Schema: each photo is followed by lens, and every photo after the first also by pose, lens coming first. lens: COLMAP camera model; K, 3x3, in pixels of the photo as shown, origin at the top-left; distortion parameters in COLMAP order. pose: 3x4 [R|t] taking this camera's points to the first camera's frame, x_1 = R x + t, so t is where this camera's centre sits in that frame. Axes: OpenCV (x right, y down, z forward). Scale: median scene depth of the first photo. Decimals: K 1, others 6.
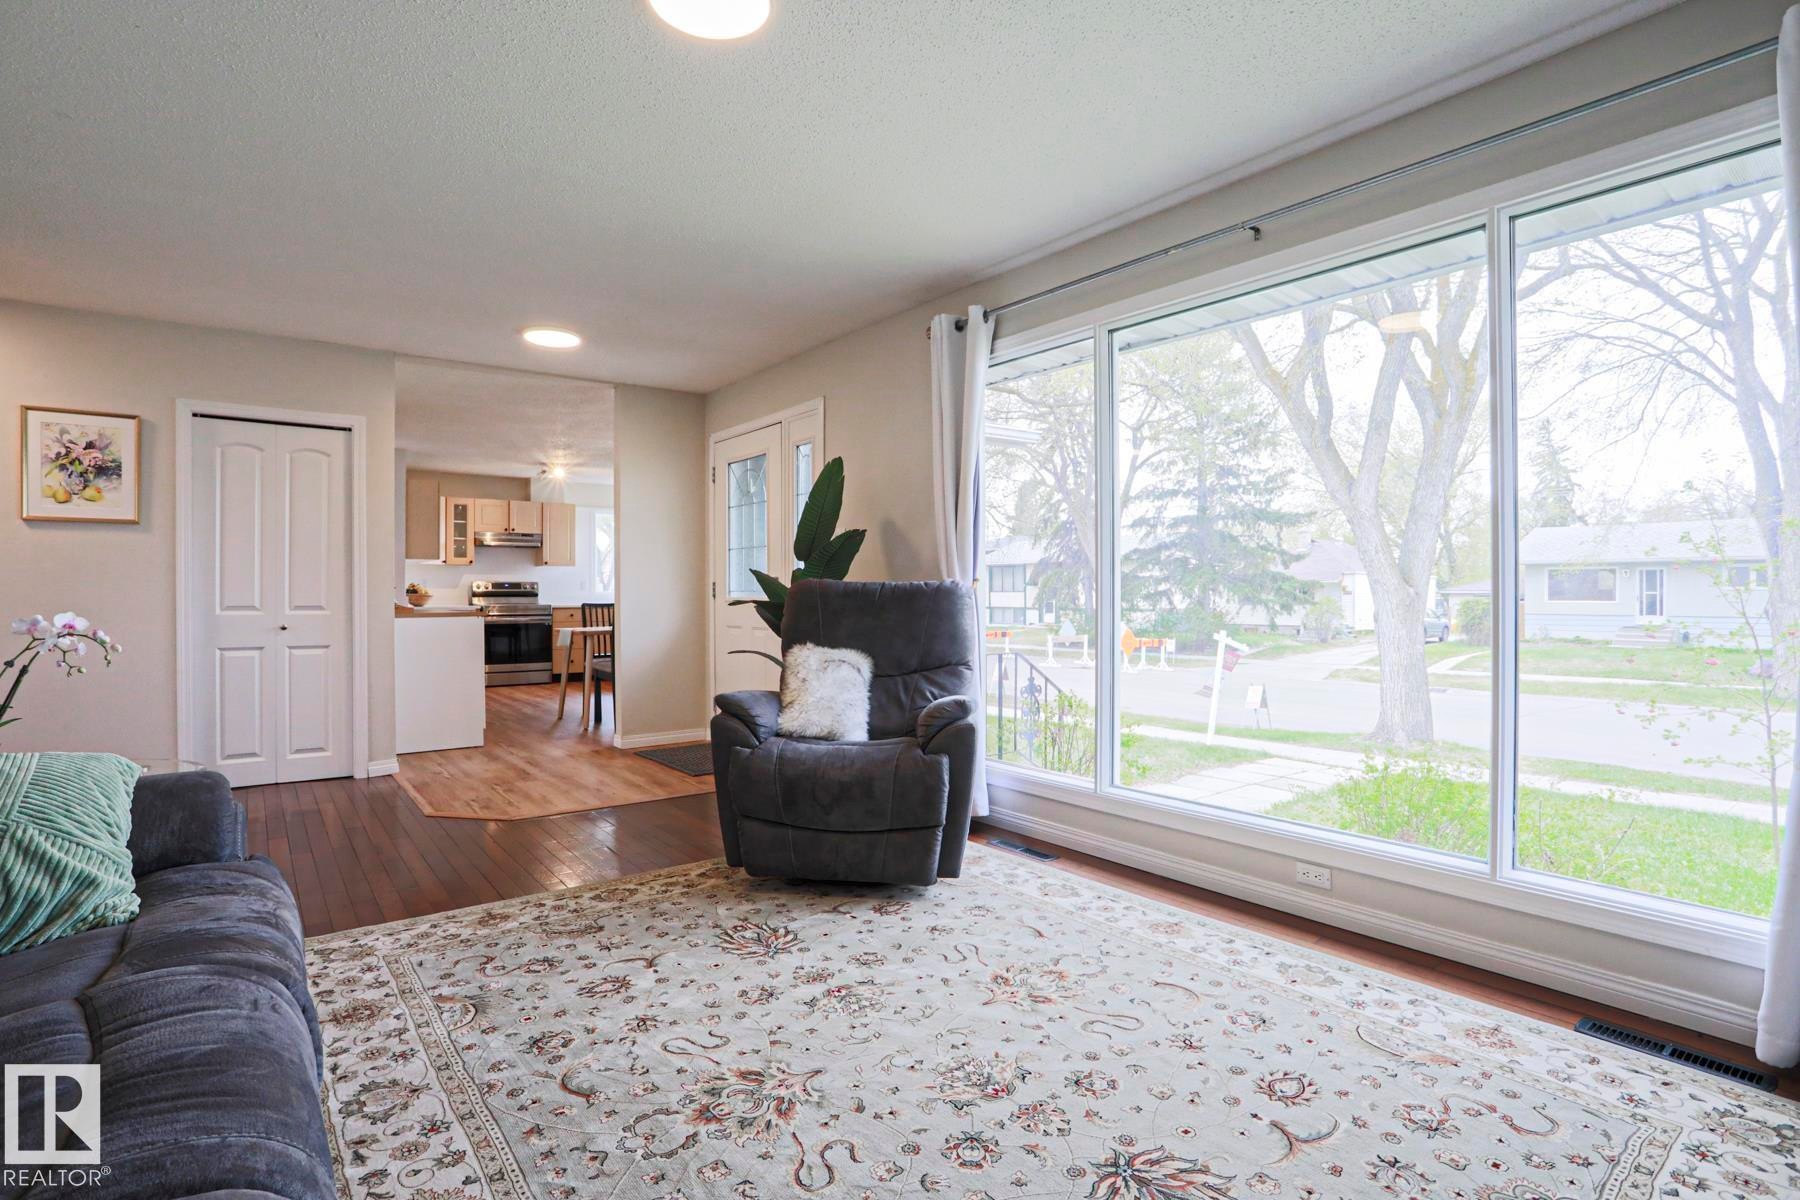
lens RADIAL K [[891.3, 0, 889.6], [0, 891.3, 613.1], [0, 0, 1]] dist [-0.060777, 0.017733]
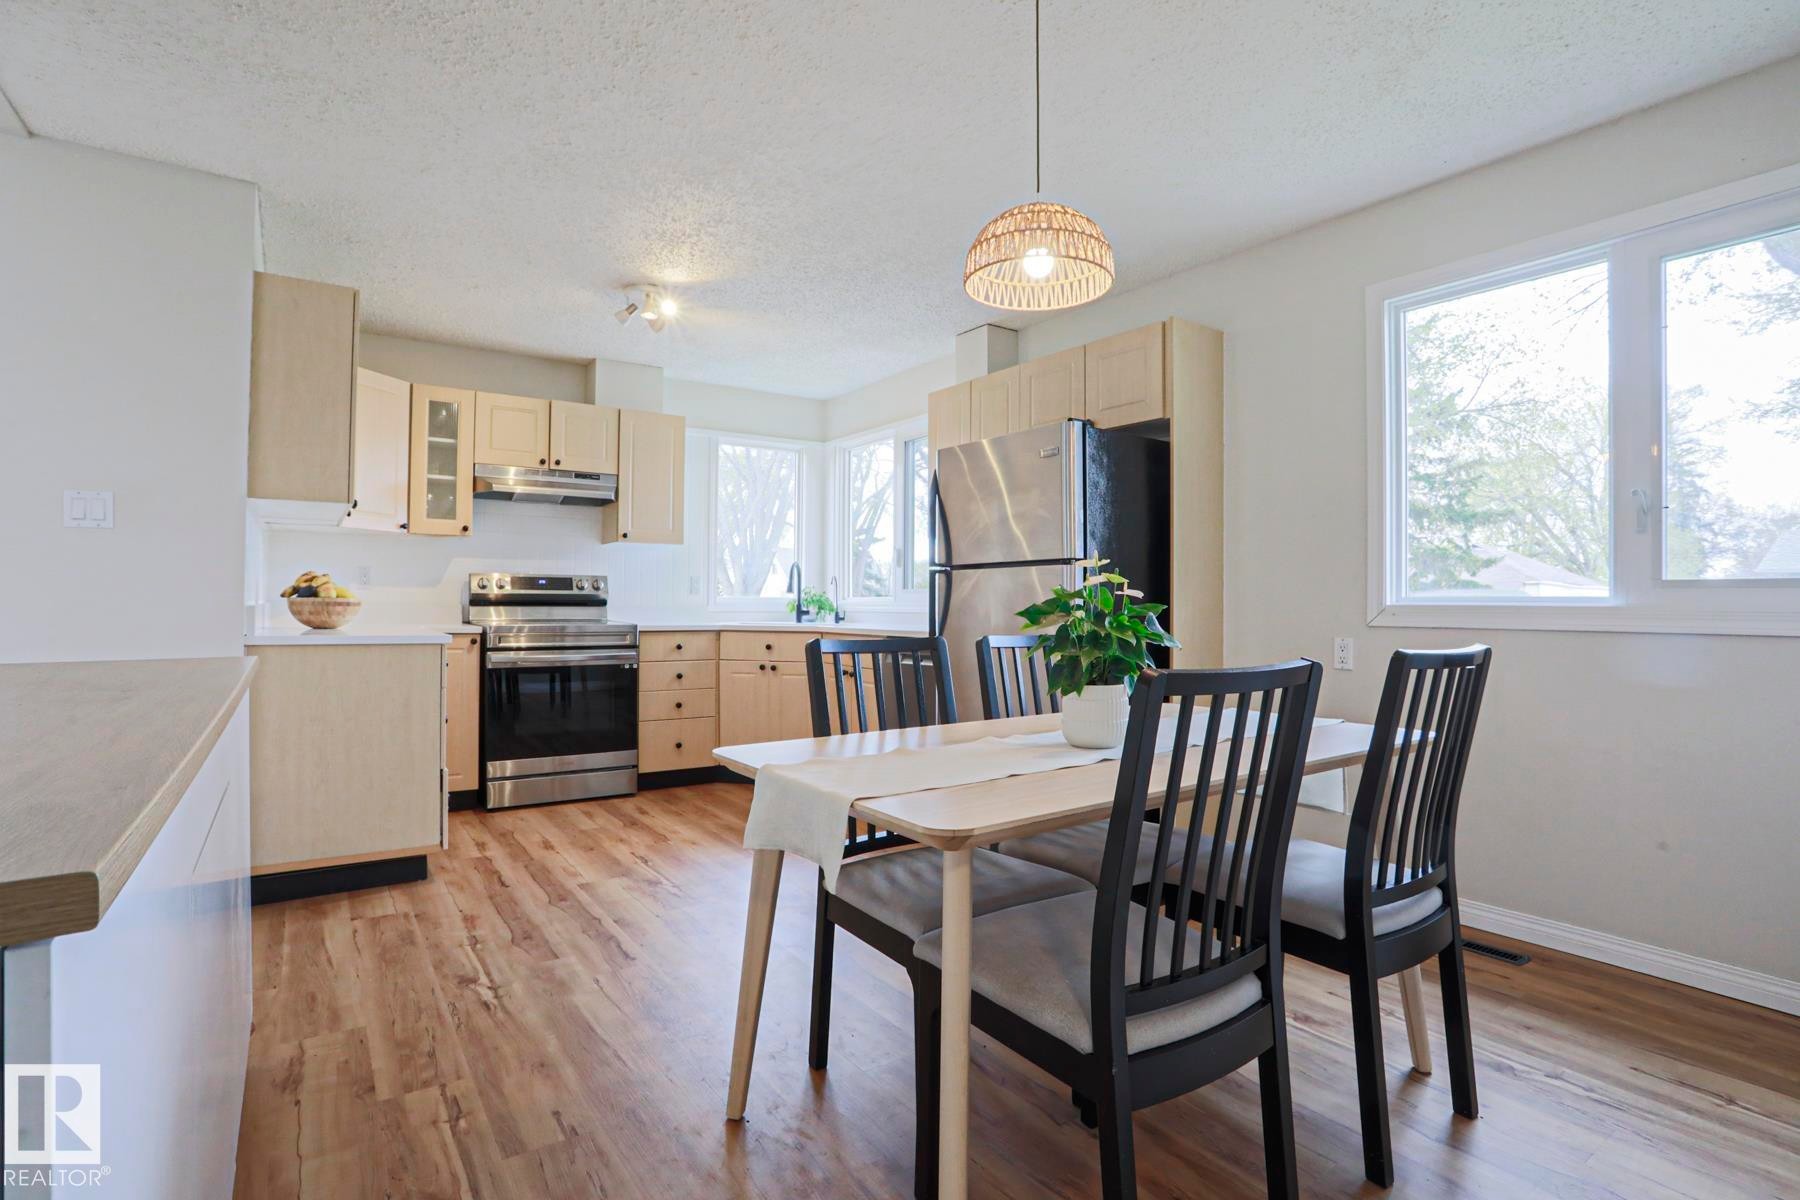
lens RADIAL K [[891.3, 0, 895.6], [0, 891.3, 602.9], [0, 0, 1]] dist [-0.060777, 0.017733]
pose [[0.998827, 0.005138, -0.048138, -0.224449], [-0.006288, 0.999698, -0.023777, -0.010375], [0.048001, 0.024052, 0.998558, 0.540877]]
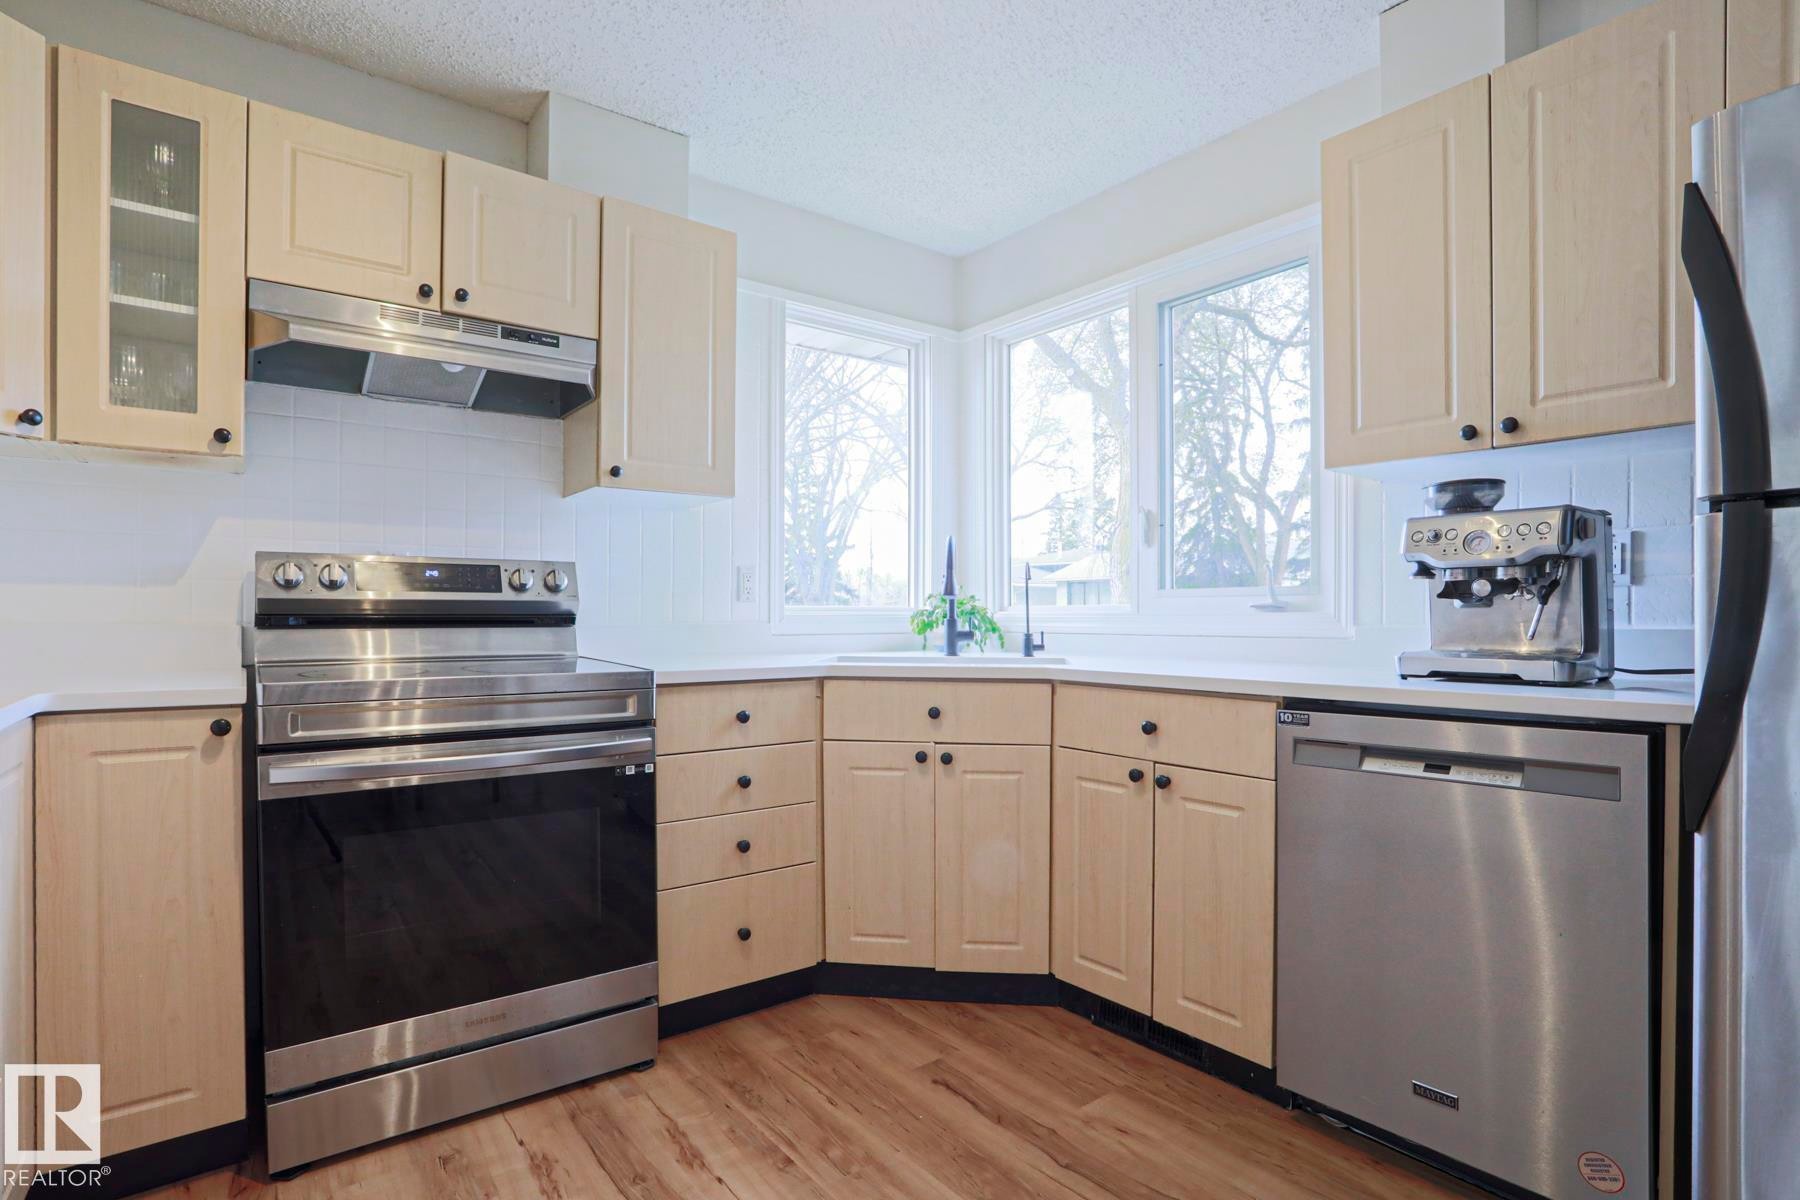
lens RADIAL K [[891.3, 0, 884.6], [0, 891.3, 624.8], [0, 0, 1]] dist [-0.060777, 0.017733]
pose [[0.999956, -0.001299, -0.009256, -0.326688], [0.001187, 0.999926, -0.012105, -0.016829], [0.009271, 0.012093, 0.999884, 0.797208]]
